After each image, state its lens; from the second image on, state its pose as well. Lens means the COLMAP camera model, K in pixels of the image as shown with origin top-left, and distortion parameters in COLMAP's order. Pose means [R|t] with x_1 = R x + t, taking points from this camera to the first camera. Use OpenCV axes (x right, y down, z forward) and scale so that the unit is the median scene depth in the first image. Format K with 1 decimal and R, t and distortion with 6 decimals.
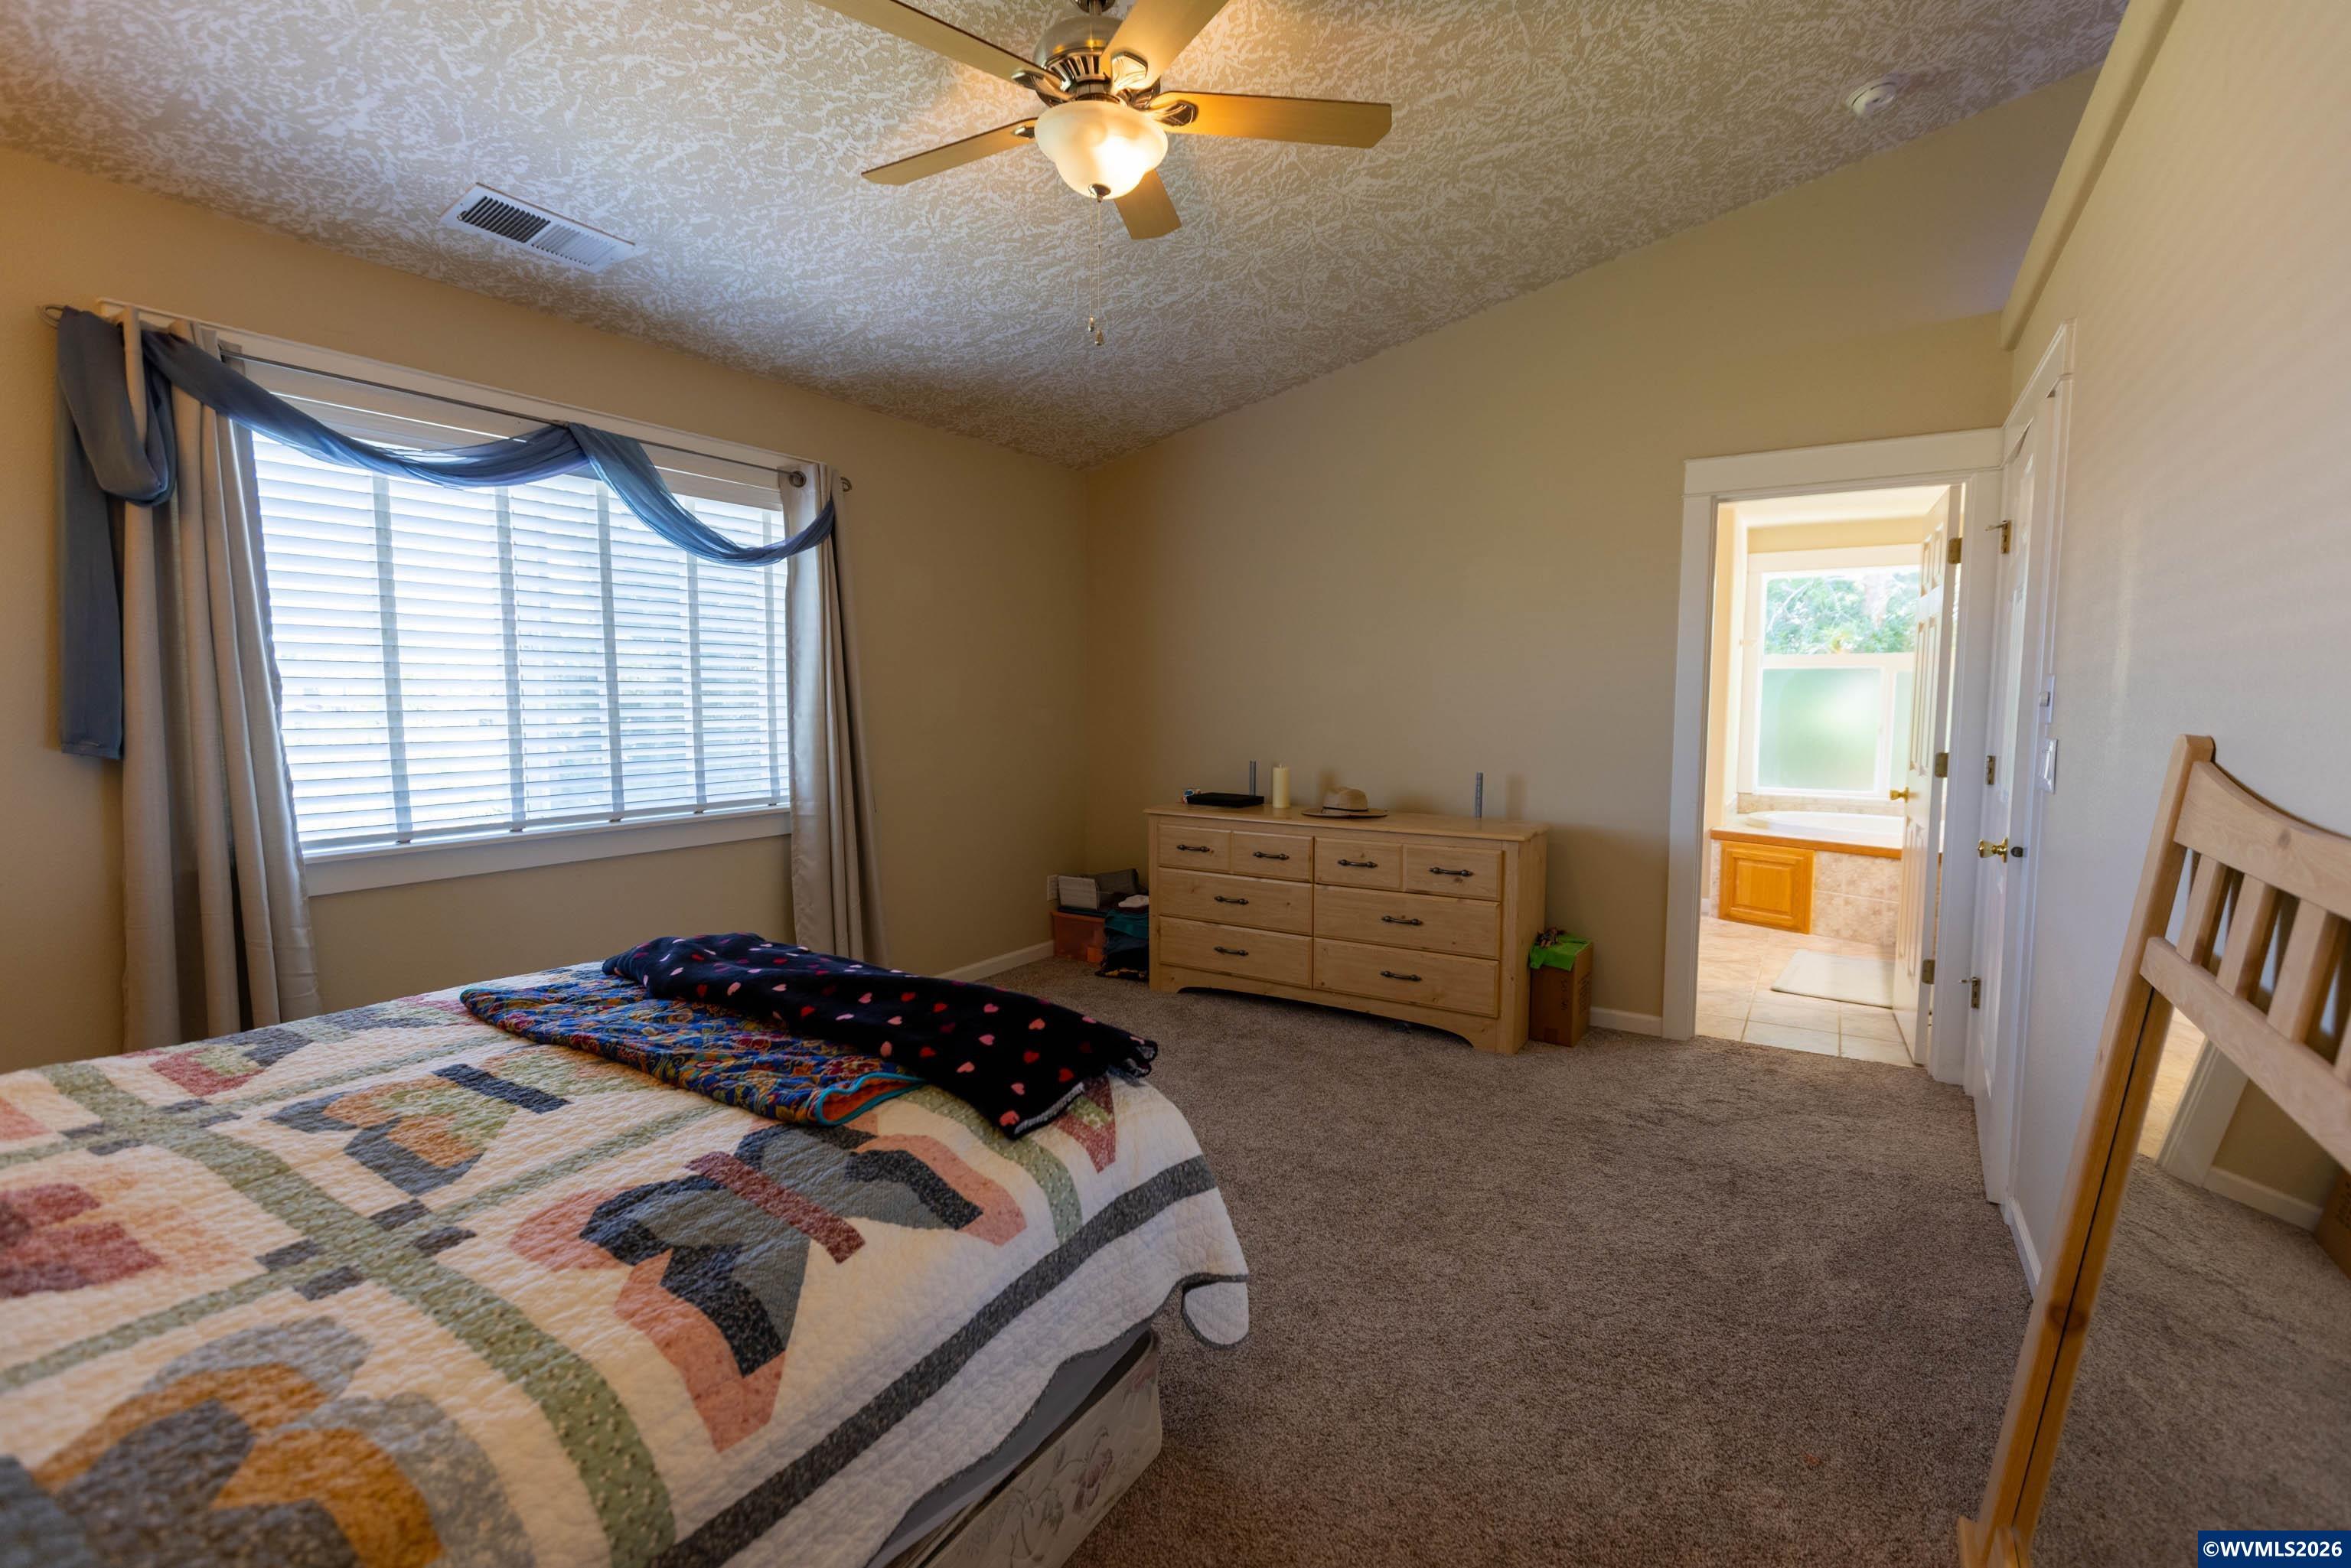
lens RADIAL K [[1068.8, 0, 1201.3], [0, 1068.8, 792.0], [0, 0, 1]] dist [0.001934, -0.000033]
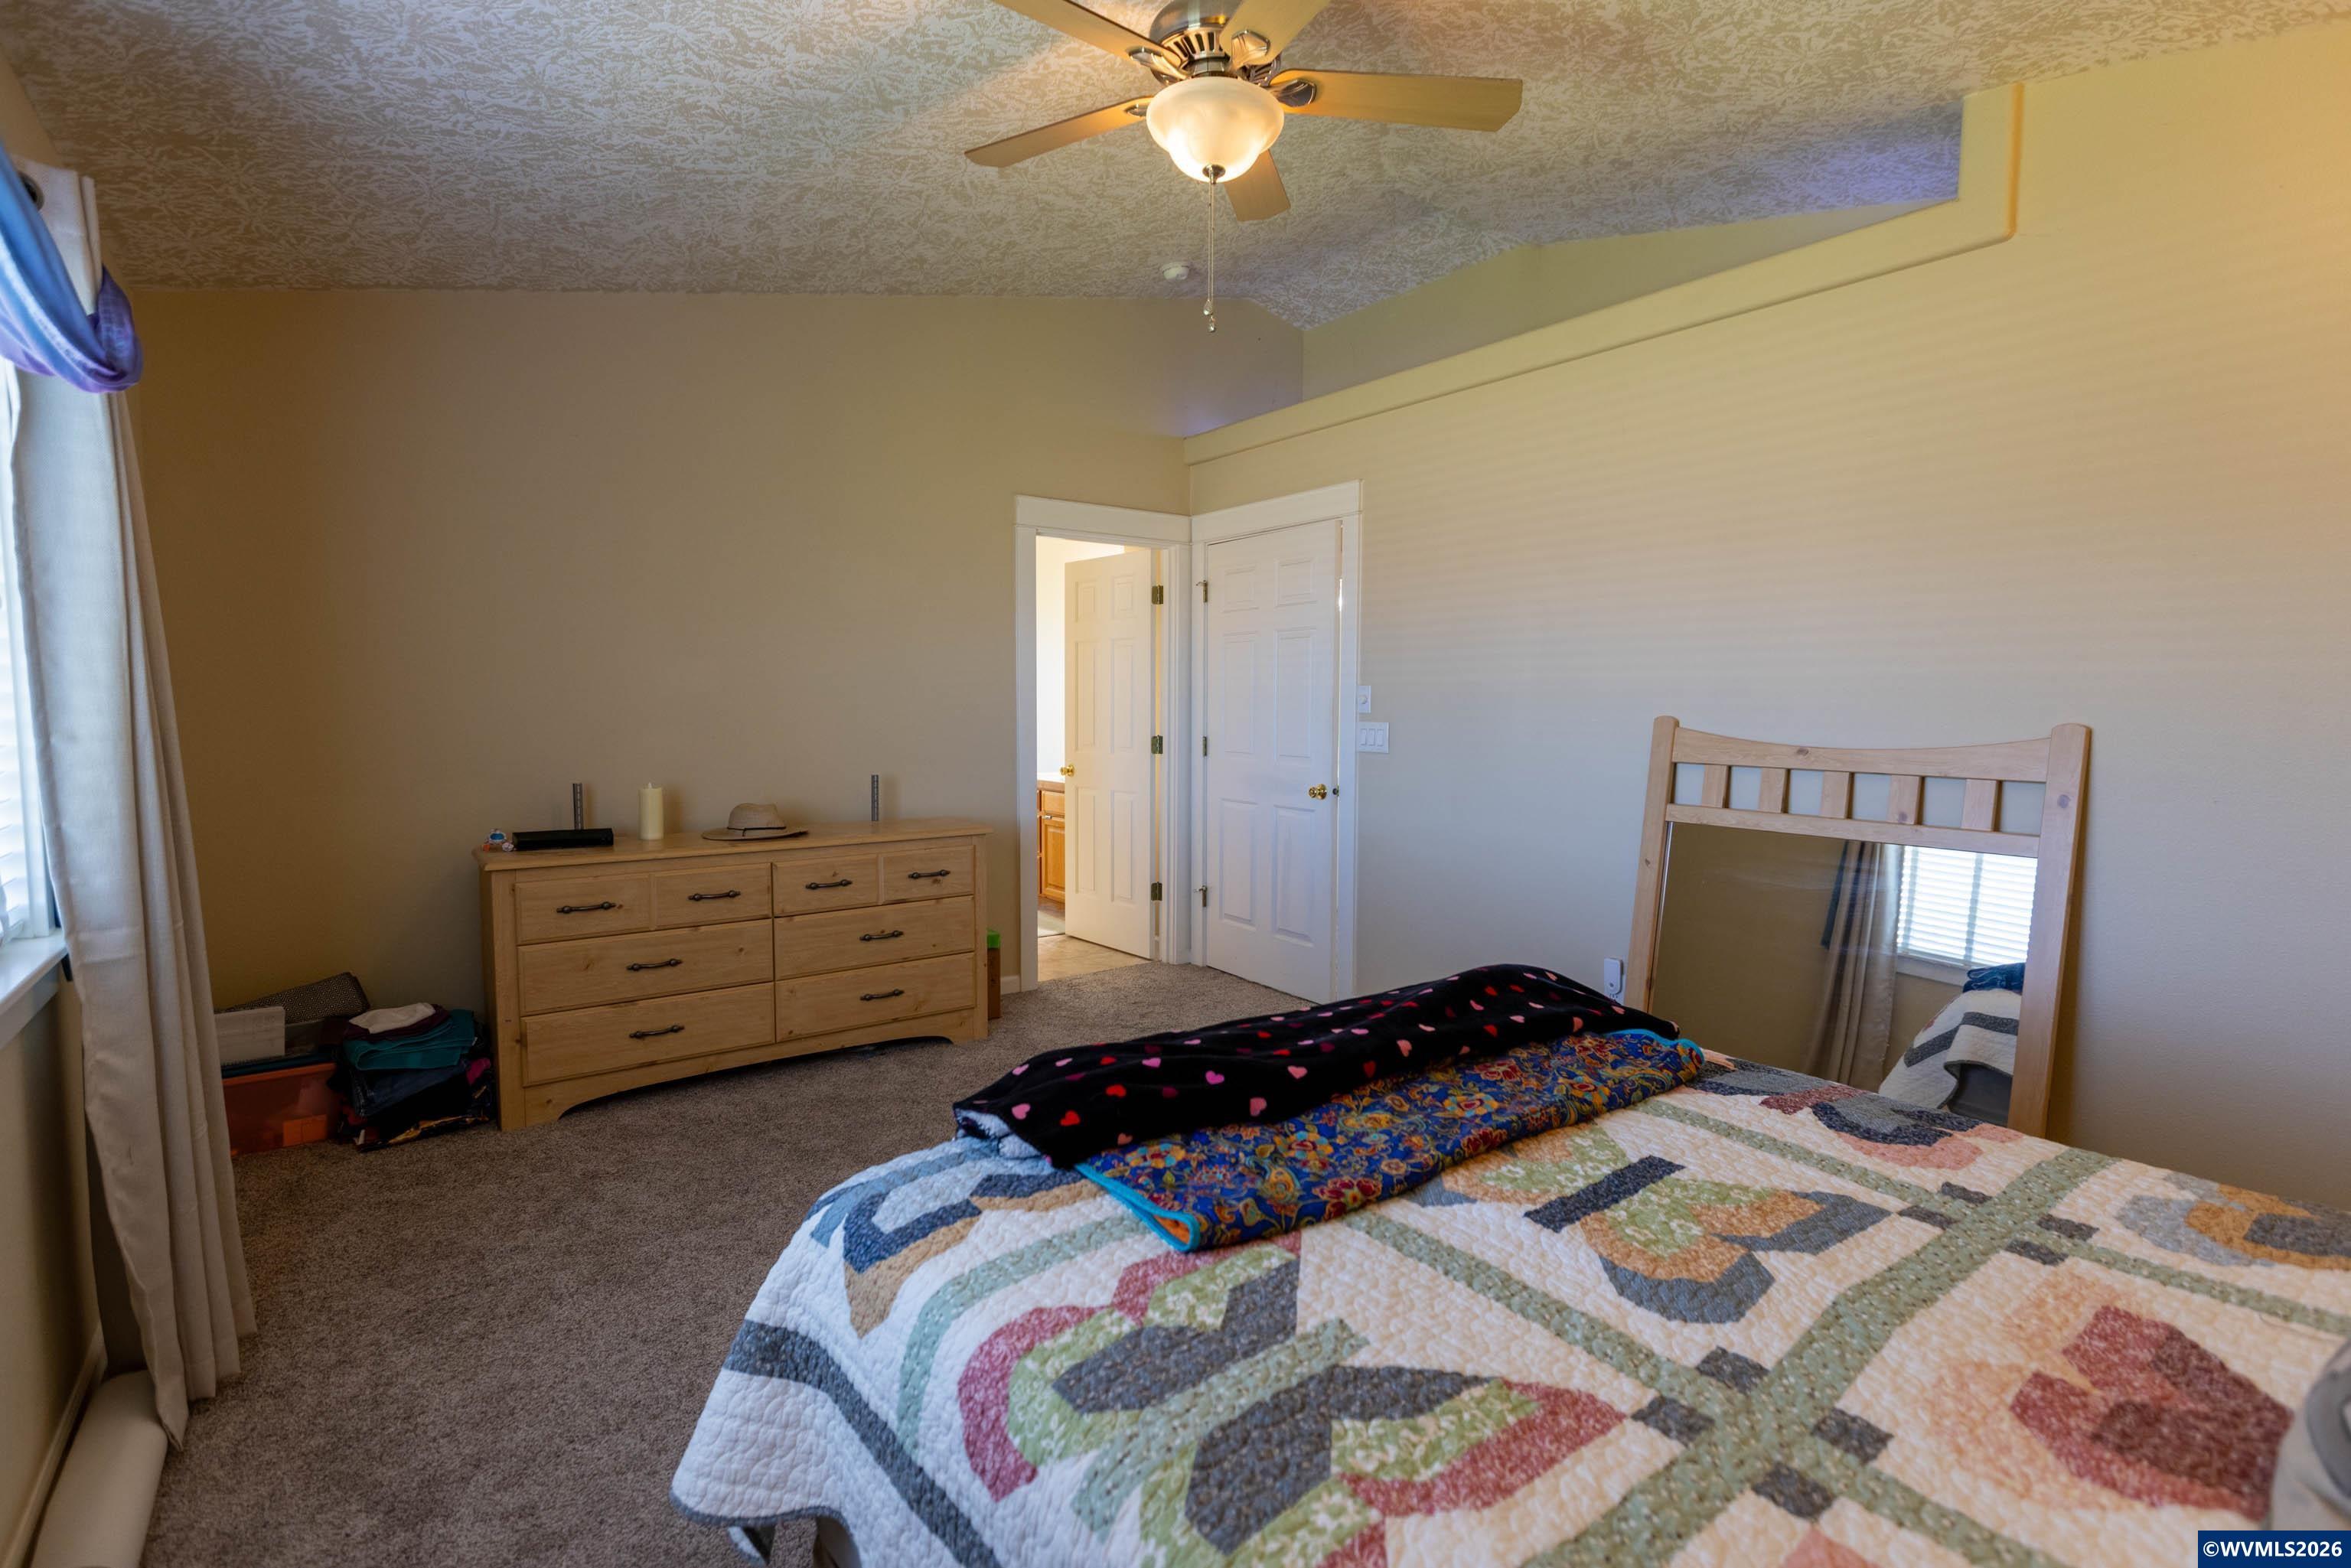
lens RADIAL K [[1090.0, 0, 1213.6], [0, 1090.0, 785.6], [0, 0, 1]] dist [0.001606, 0.000094]
pose [[0.359014, -0.073908, 0.930401, -0.727332], [0.078674, 0.995708, 0.048738, -0.042435], [-0.930010, 0.055701, 0.363288, 0.466993]]
